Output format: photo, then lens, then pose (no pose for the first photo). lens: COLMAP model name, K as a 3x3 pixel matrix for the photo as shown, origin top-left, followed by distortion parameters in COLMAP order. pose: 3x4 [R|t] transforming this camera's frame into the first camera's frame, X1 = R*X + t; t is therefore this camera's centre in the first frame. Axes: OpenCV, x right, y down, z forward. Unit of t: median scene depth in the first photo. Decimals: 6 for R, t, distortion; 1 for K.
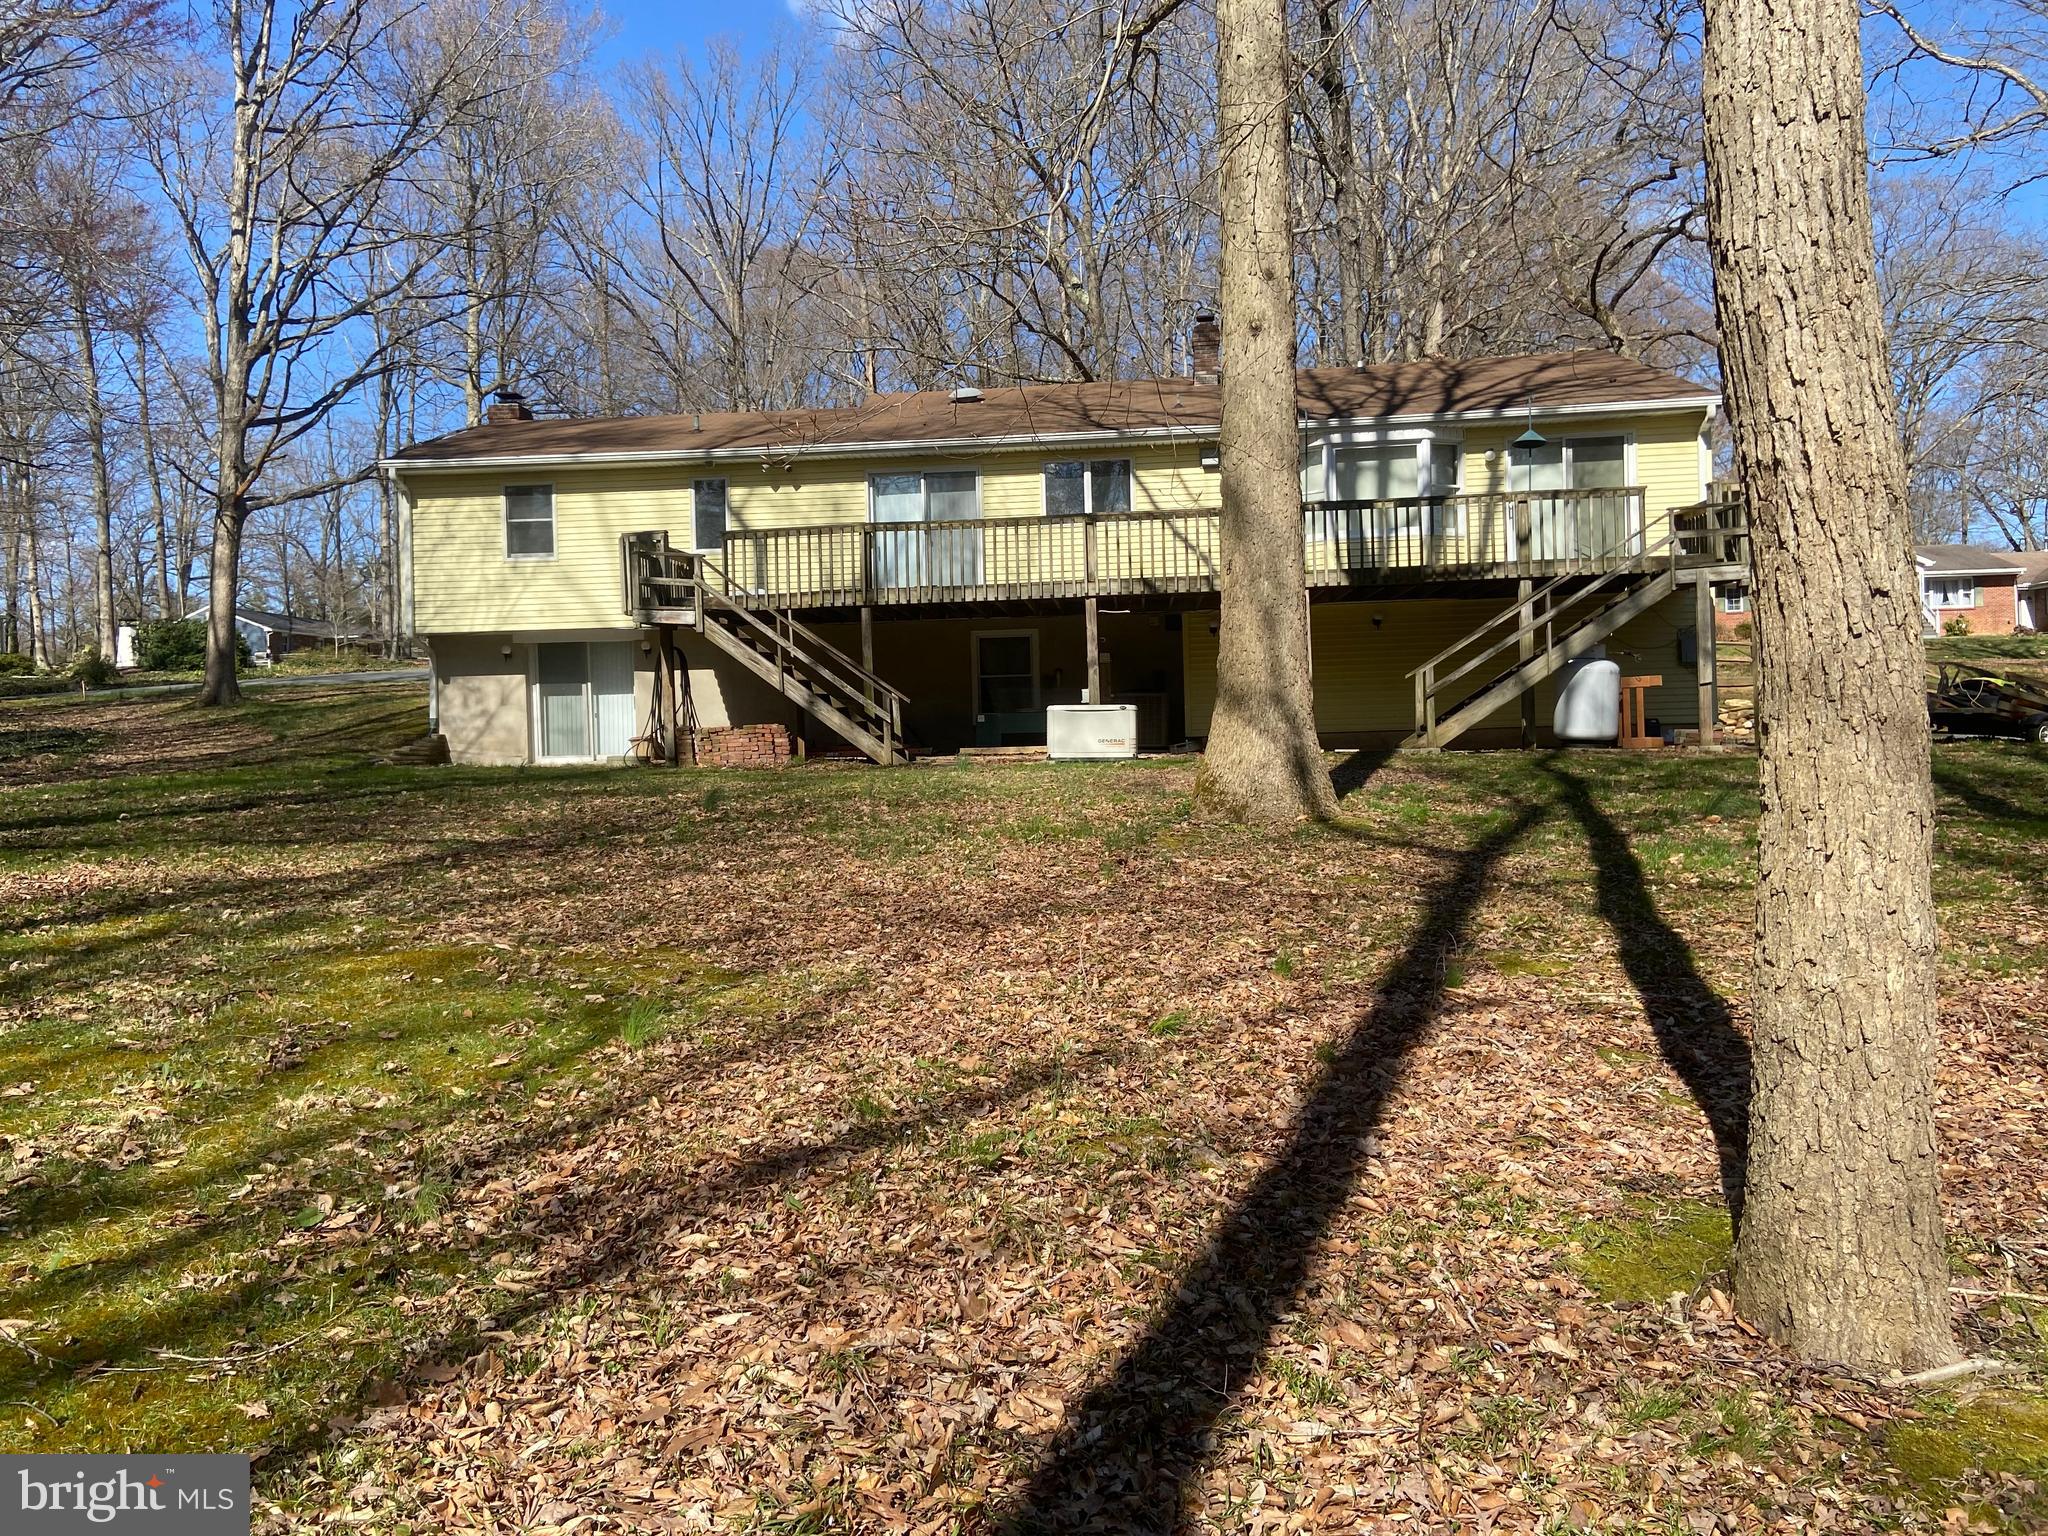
lens RADIAL K [[1530.0, 0, 1024.0], [0, 1530.0, 768.0], [0, 0, 1]] dist [0.001959, -0.004474]
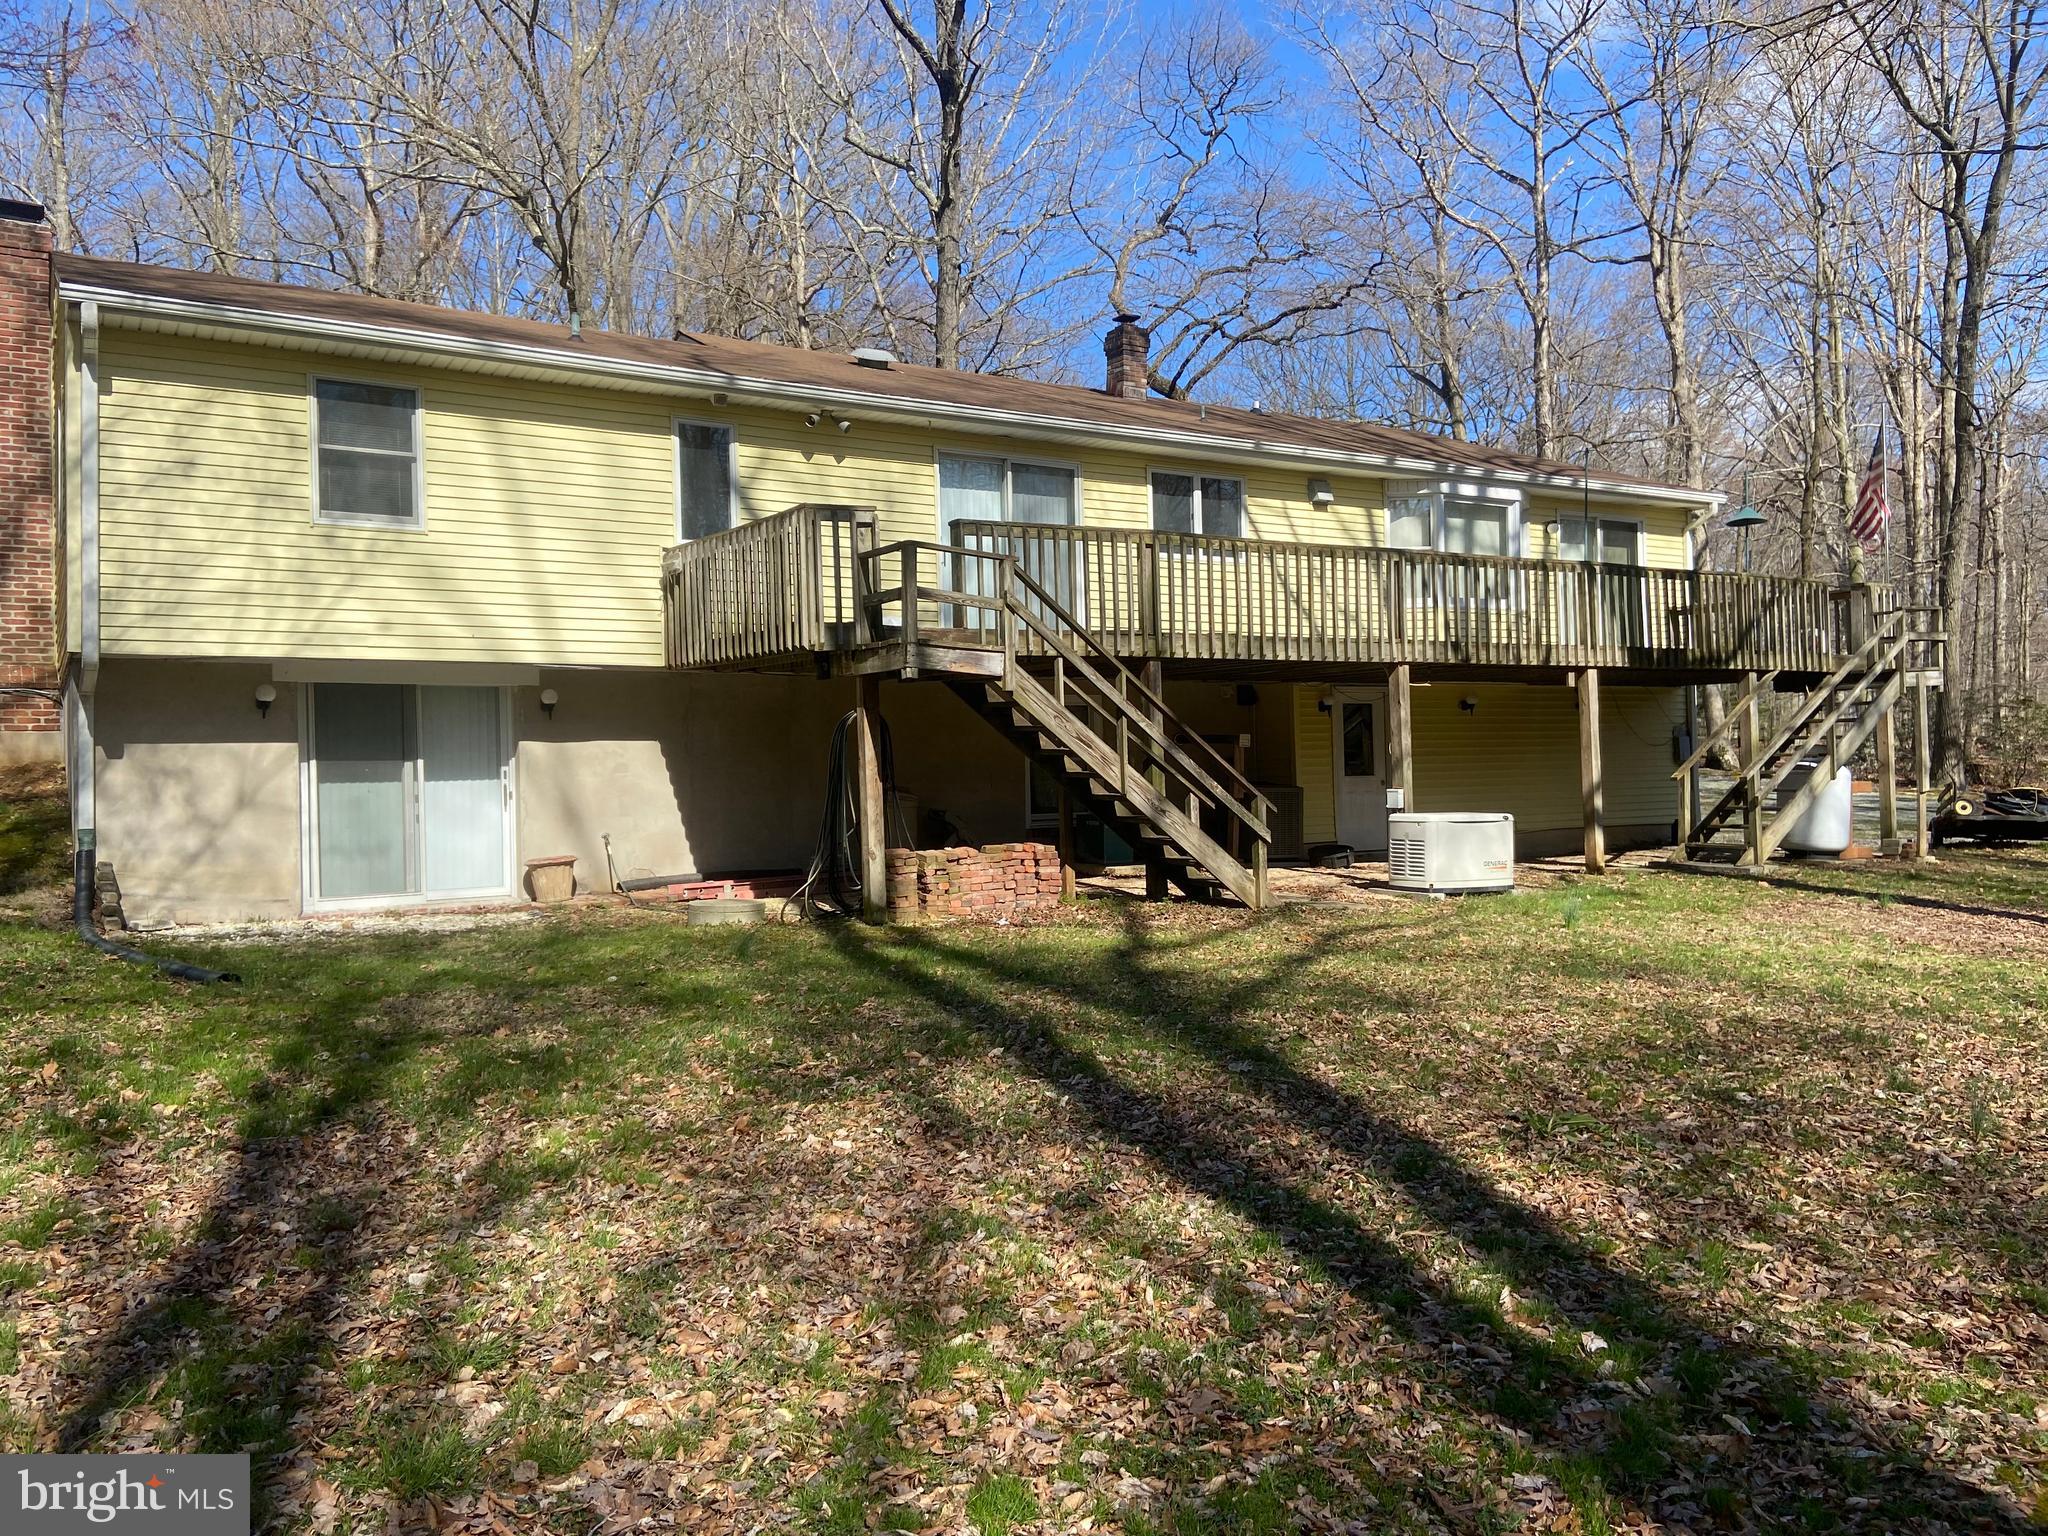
lens RADIAL K [[1530.0, 0, 1024.0], [0, 1530.0, 768.0], [0, 0, 1]] dist [0.001959, -0.004474]
pose [[0.783484, 0.008566, 0.621353, -0.484474], [0.011472, 0.999535, -0.028246, -0.036889], [-0.621306, 0.029259, 0.783022, 0.463904]]
